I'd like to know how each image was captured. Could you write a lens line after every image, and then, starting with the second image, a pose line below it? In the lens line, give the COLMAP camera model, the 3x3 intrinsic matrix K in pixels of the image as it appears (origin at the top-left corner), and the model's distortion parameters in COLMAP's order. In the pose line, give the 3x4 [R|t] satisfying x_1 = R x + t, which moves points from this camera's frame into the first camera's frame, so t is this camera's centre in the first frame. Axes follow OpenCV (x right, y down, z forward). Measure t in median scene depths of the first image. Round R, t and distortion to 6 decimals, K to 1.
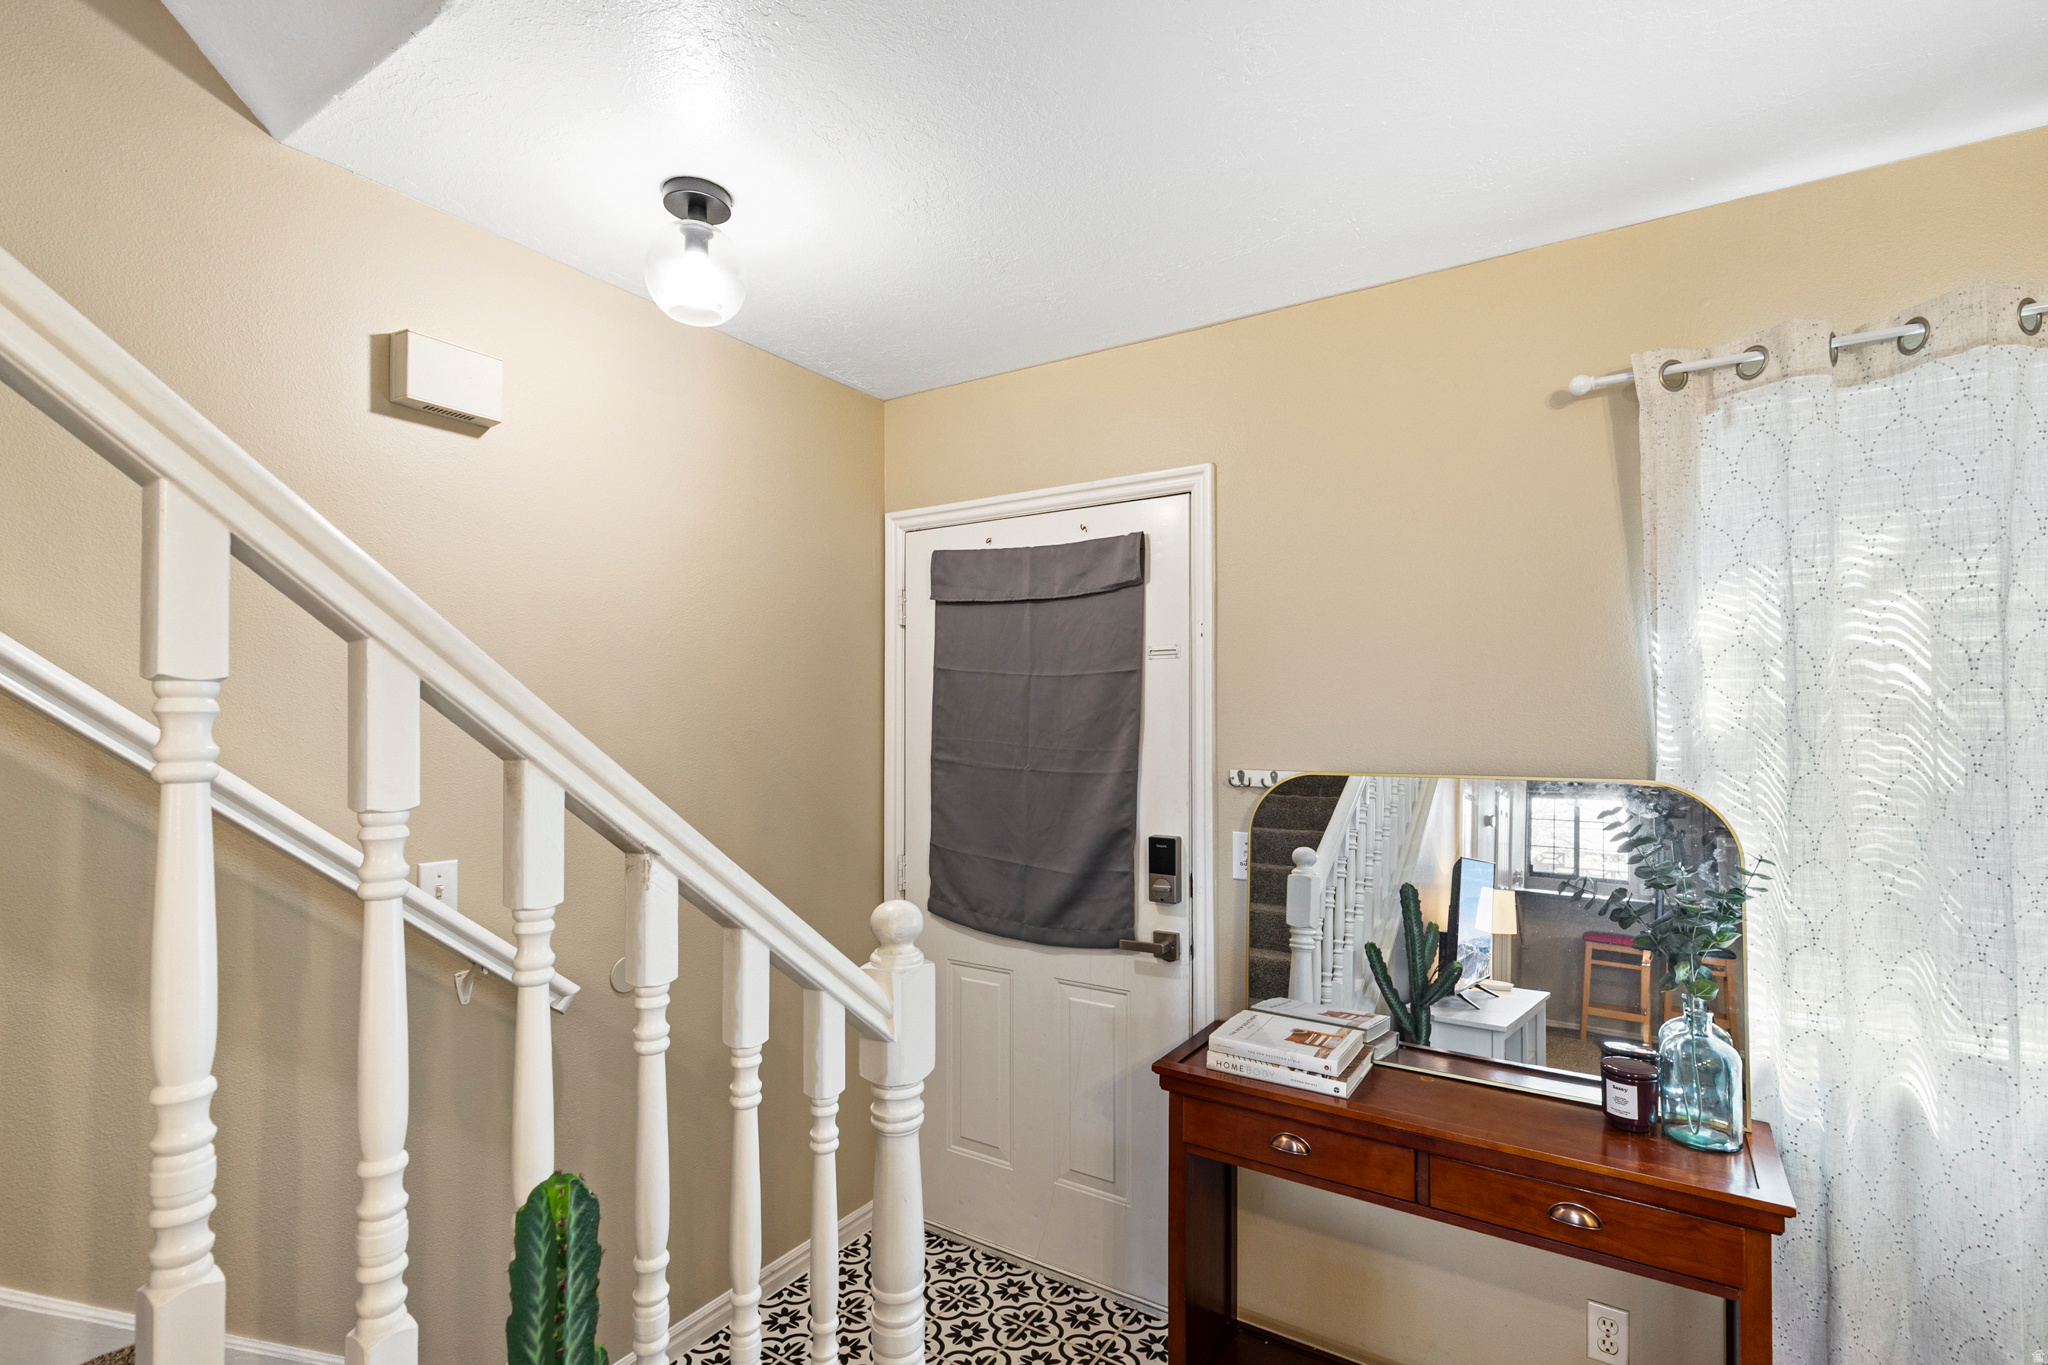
lens RADIAL K [[945.9, 0, 1030.8], [0, 945.9, 722.2], [0, 0, 1]] dist [-0.001286, -0.000038]
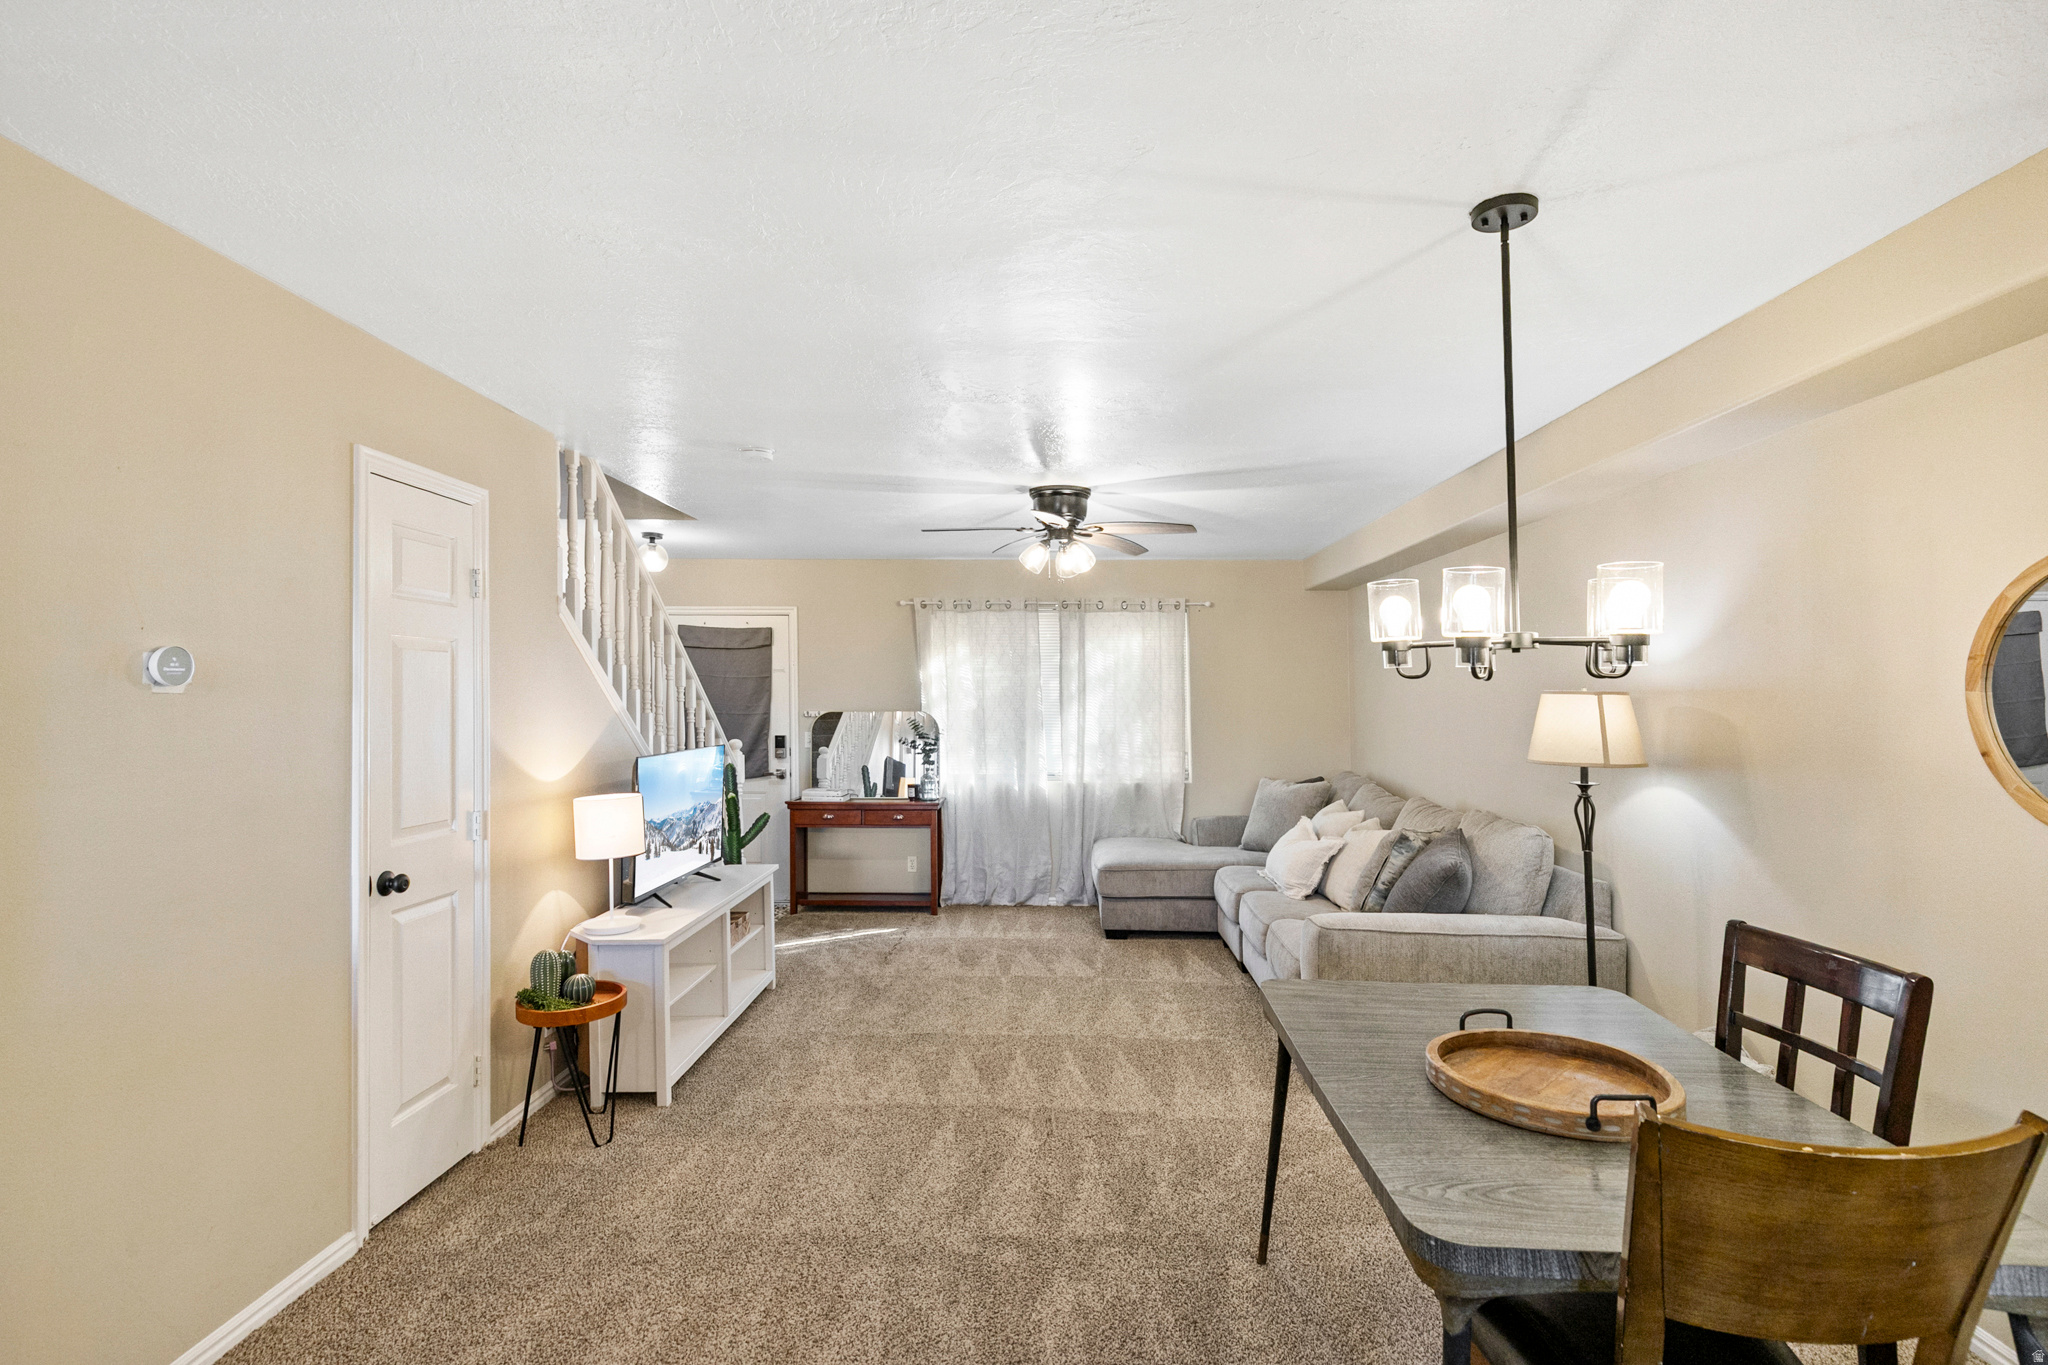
lens RADIAL K [[982.8, 0, 1030.4], [0, 982.8, 662.5], [0, 0, 1]] dist [0.018647, -0.000181]
pose [[0.869603, -0.000795, 0.493751, -0.717124], [0.007134, 0.999915, -0.010955, -0.064848], [-0.493700, 0.013049, 0.869534, -2.099351]]
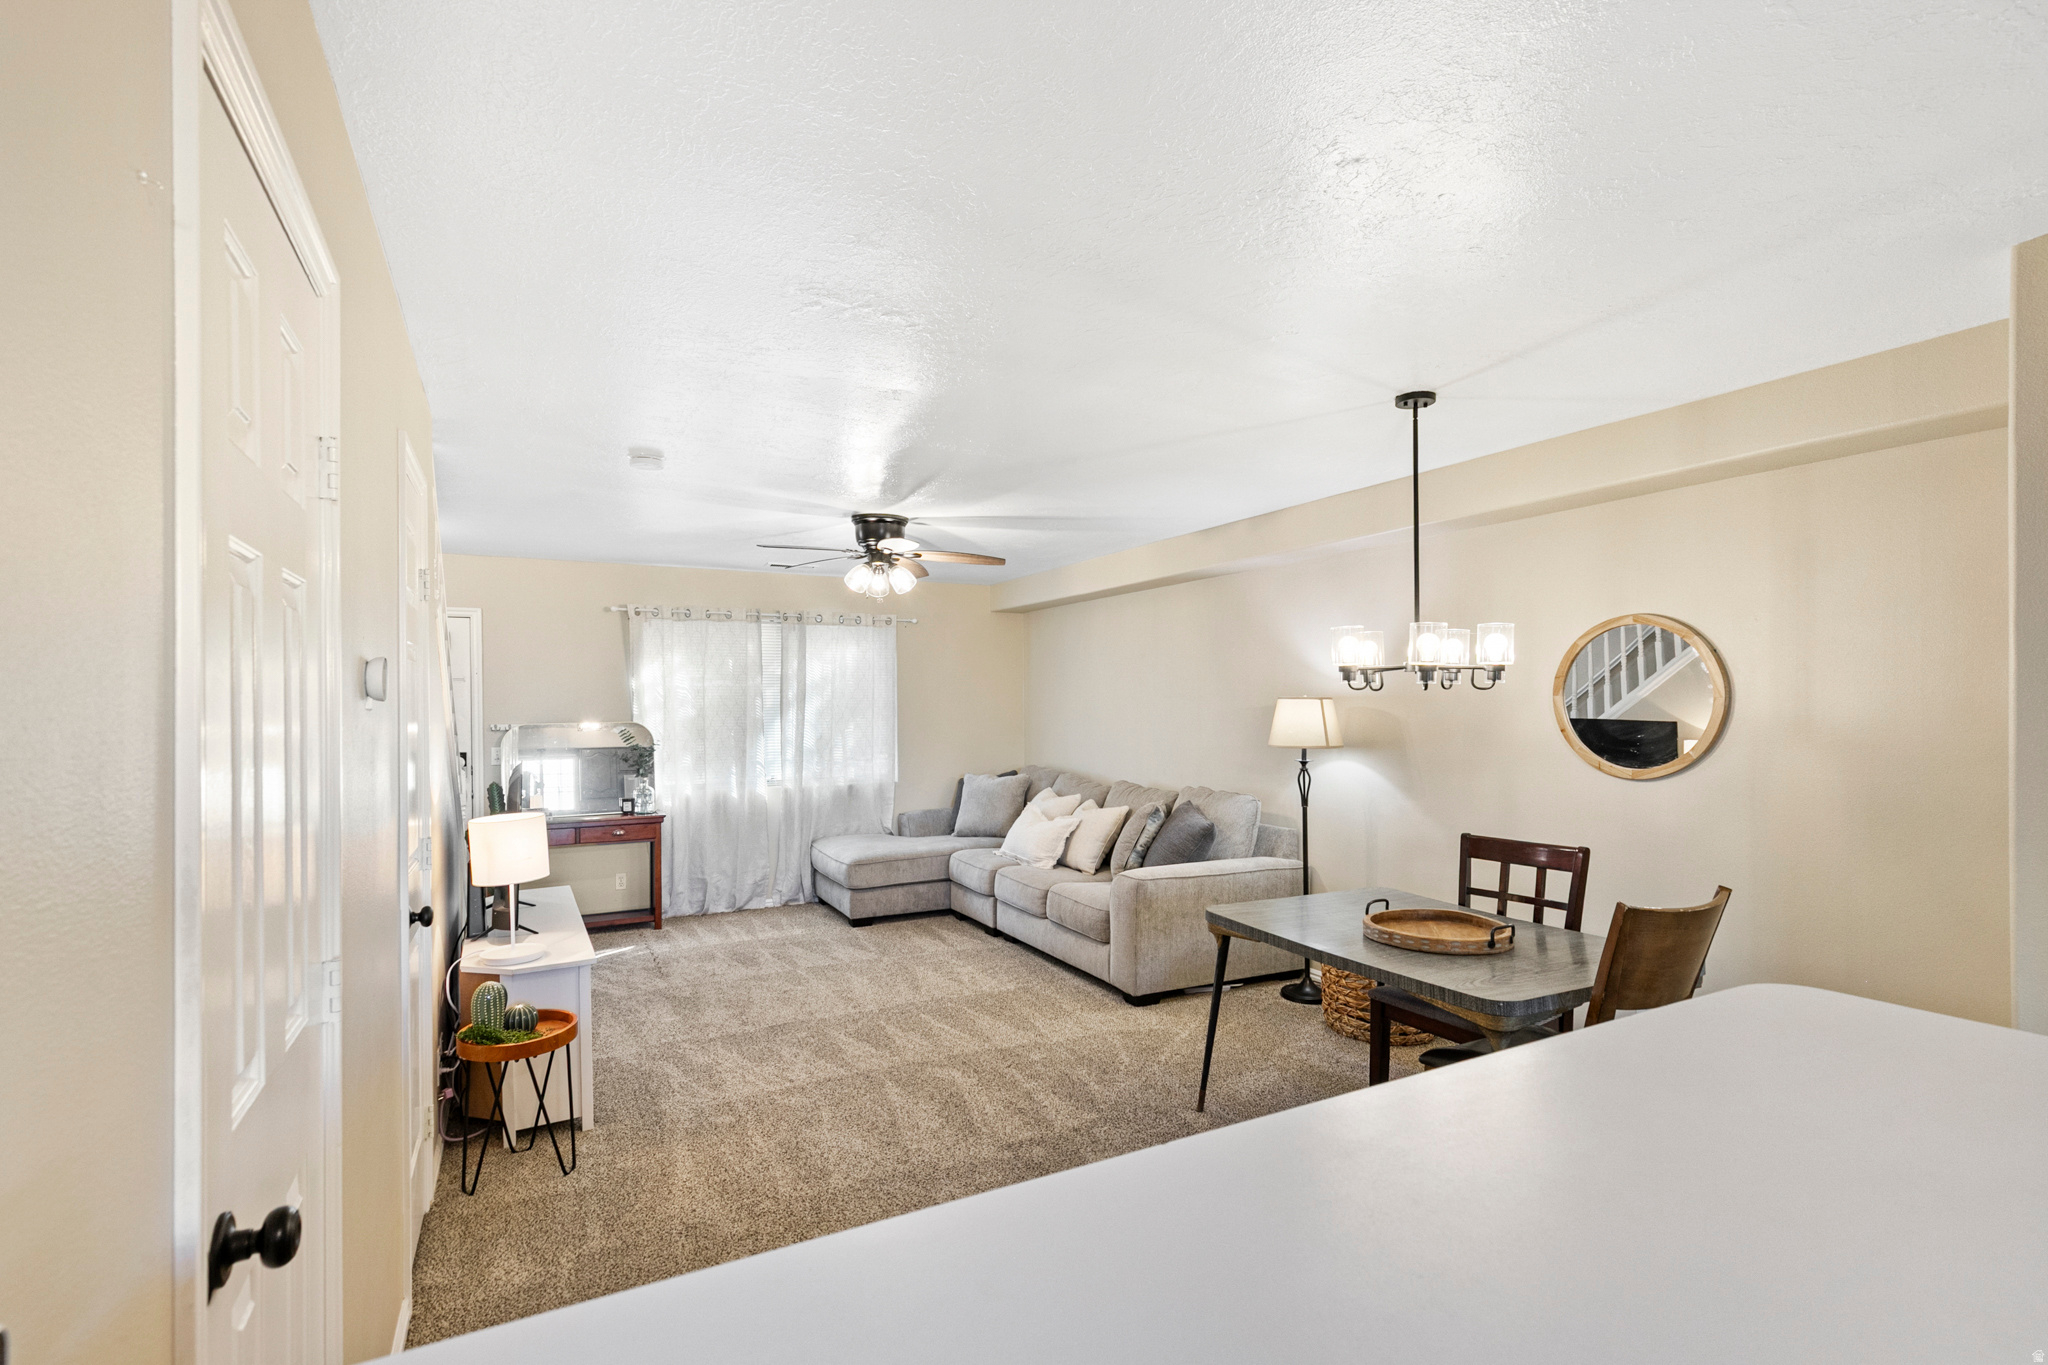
lens RADIAL K [[974.3, 0, 1024.0], [0, 974.3, 682.5], [0, 0, 1]] dist [0.027174, 0.000042]
pose [[0.514501, -0.005825, 0.857470, -1.433228], [0.003806, 0.999983, 0.004509, -0.076470], [-0.857482, 0.000944, 0.514514, -1.780244]]
